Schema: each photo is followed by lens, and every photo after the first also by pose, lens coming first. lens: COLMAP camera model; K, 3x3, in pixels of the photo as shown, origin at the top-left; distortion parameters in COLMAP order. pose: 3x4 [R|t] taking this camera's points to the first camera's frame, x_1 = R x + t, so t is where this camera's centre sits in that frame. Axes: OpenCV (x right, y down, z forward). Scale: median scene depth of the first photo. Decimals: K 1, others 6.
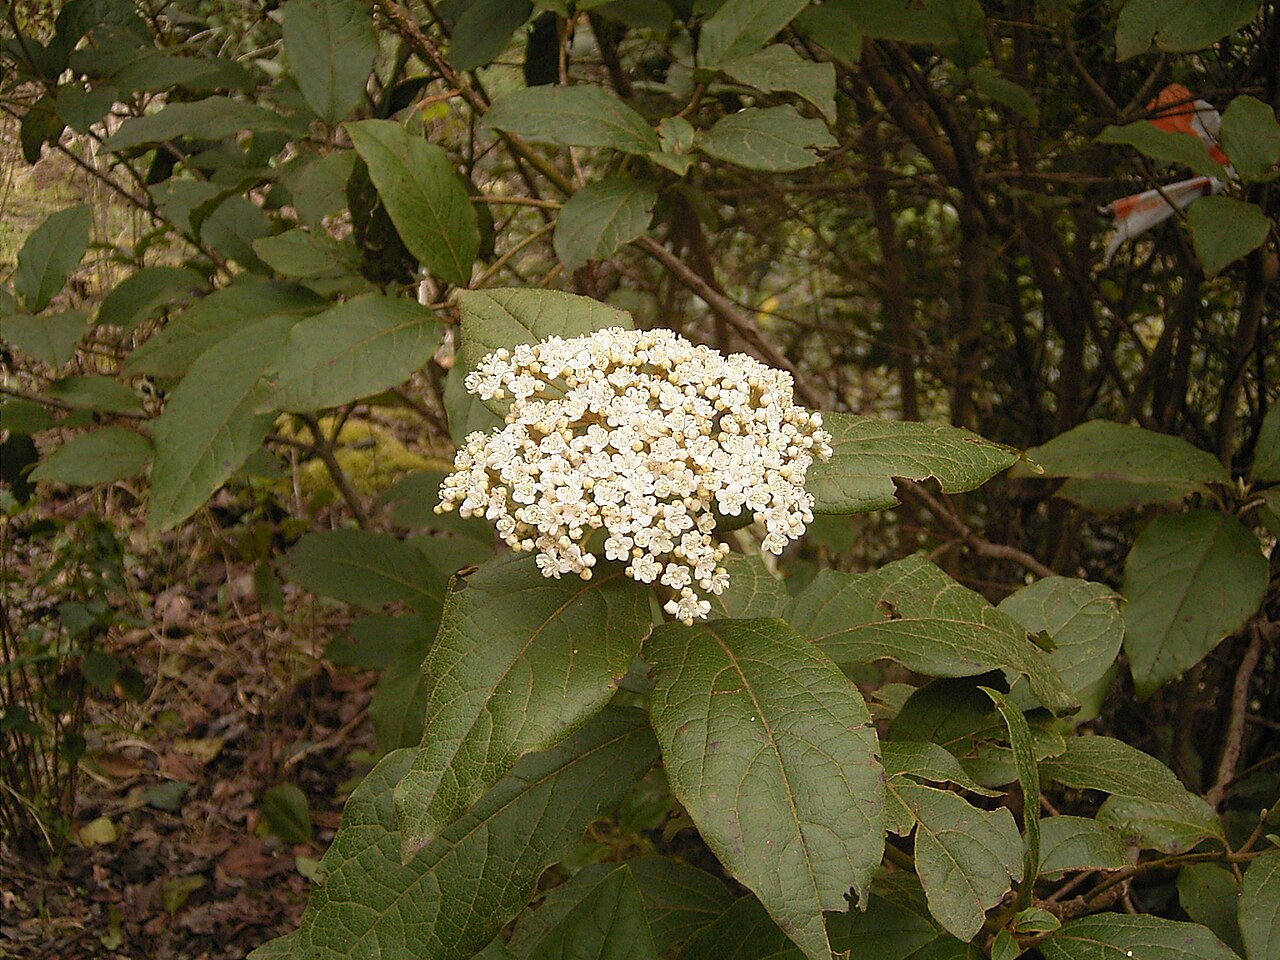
lens RADIAL K [[1919.7, 0, 640.4], [0, 1919.7, 480.8], [0, 0, 1]] dist [-0.084378, 0.000000]
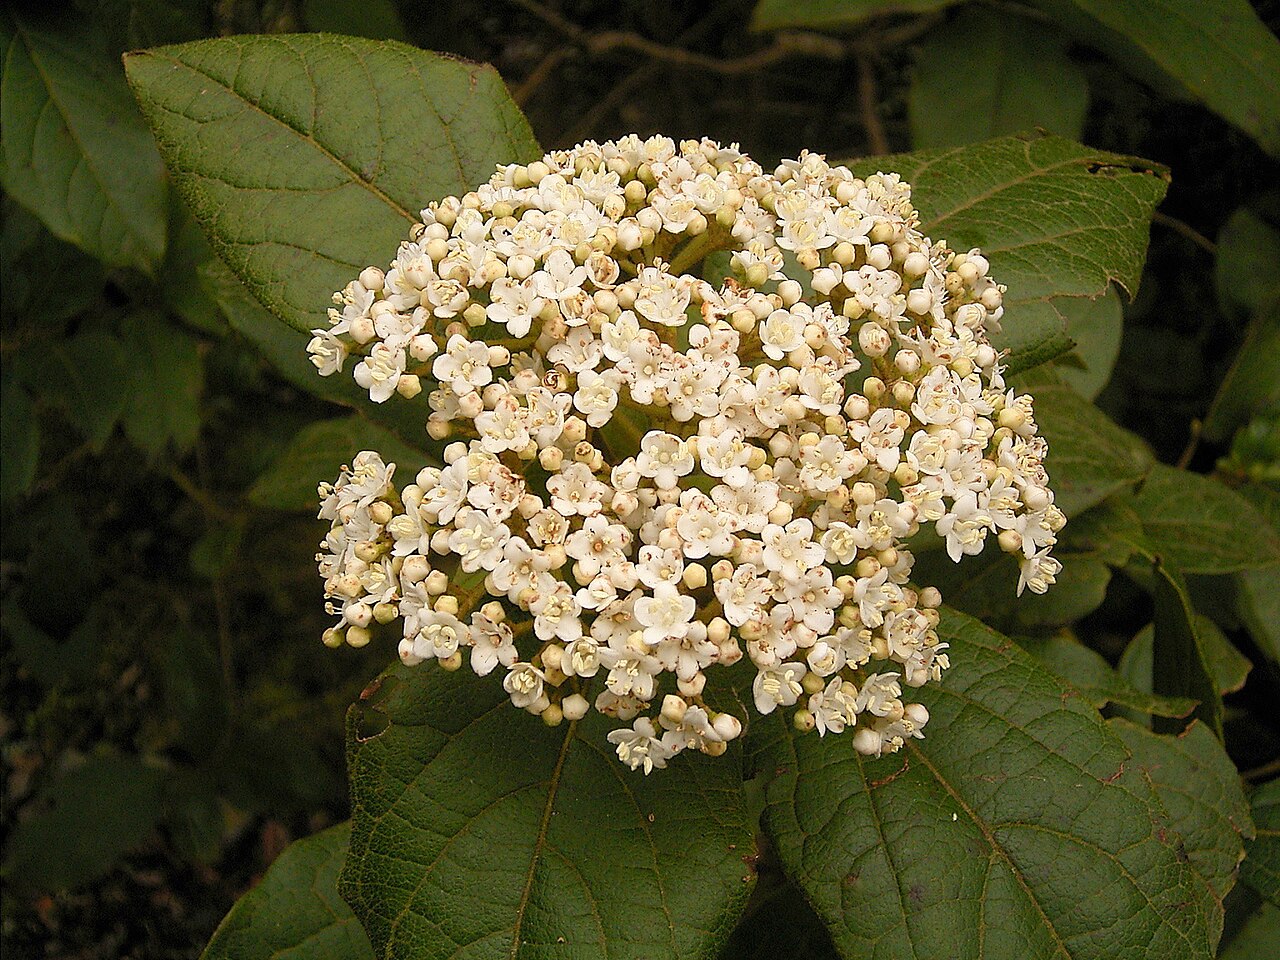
lens RADIAL K [[1919.7, 0, 630.4], [0, 1919.7, 490.4], [0, 0, 1]] dist [-0.084378, 0.000000]
pose [[0.938363, -0.251250, 0.237378, -0.146023], [0.165070, 0.929120, 0.330888, -0.173943], [-0.303689, -0.271309, 0.913326, 0.570542]]
